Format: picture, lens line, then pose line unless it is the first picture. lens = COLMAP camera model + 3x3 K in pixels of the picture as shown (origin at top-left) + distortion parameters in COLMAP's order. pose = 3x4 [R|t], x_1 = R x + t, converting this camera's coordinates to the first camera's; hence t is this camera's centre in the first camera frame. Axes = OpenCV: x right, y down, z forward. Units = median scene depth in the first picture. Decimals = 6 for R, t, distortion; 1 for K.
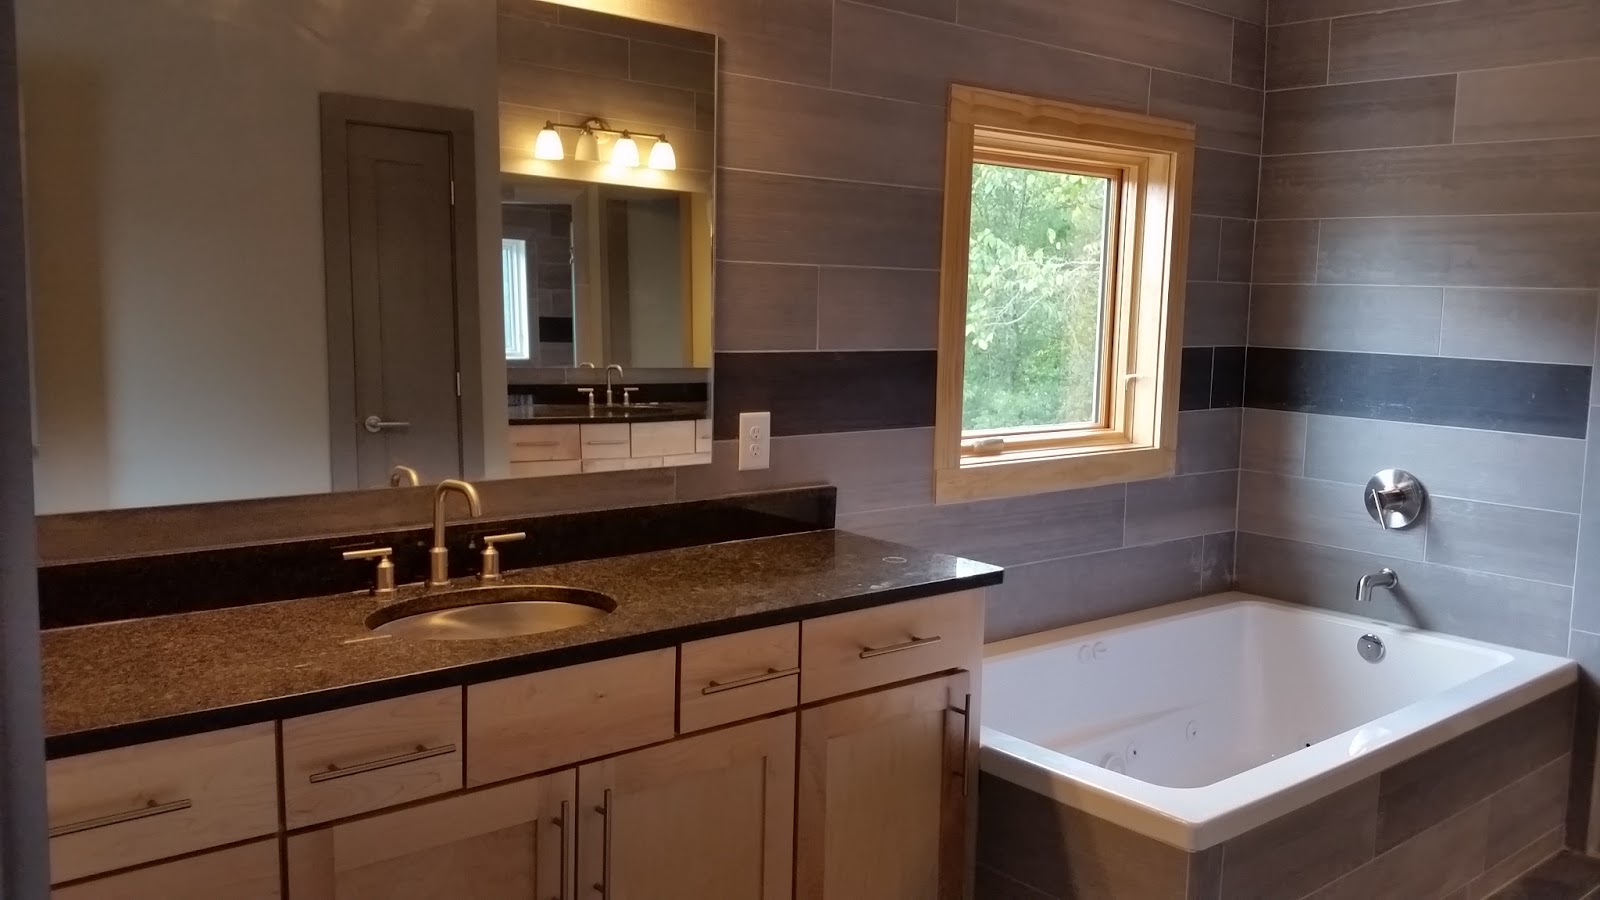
lens RADIAL K [[1345.6, 0, 800.0], [0, 1345.6, 450.0], [0, 0, 1]] dist [-0.004857, -0.003314]
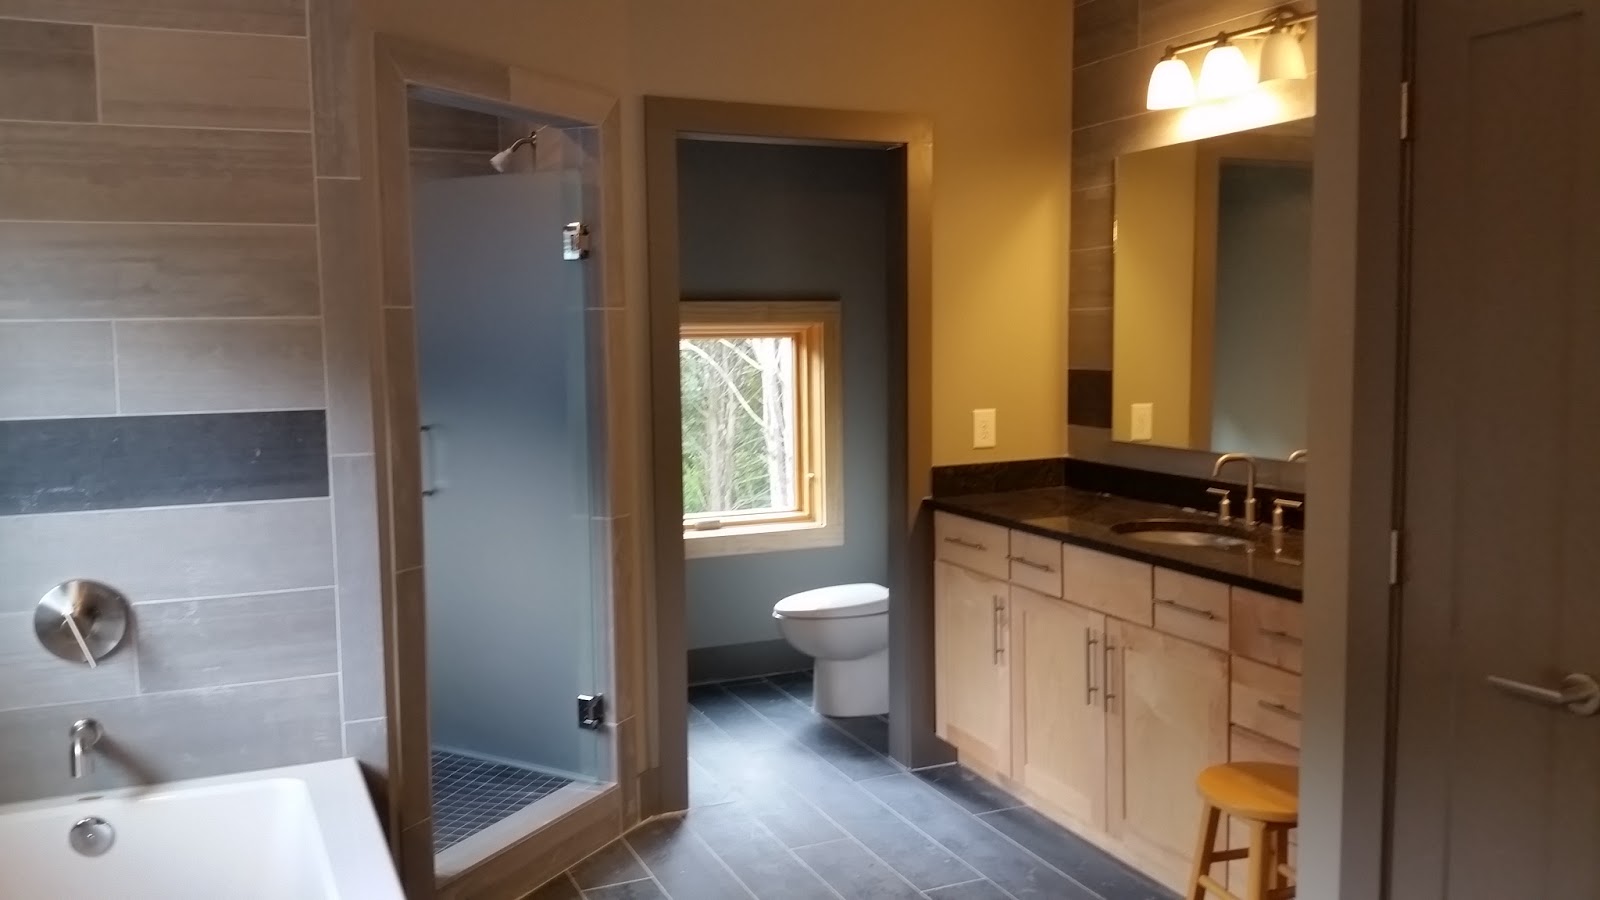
lens RADIAL K [[1345.6, 0, 800.0], [0, 1345.6, 450.0], [0, 0, 1]] dist [-0.004857, -0.003314]
pose [[0.306610, -0.120553, 0.944170, -0.101955], [0.134794, 0.987449, 0.082306, -0.061911], [-0.942242, 0.102033, 0.319012, 0.427341]]
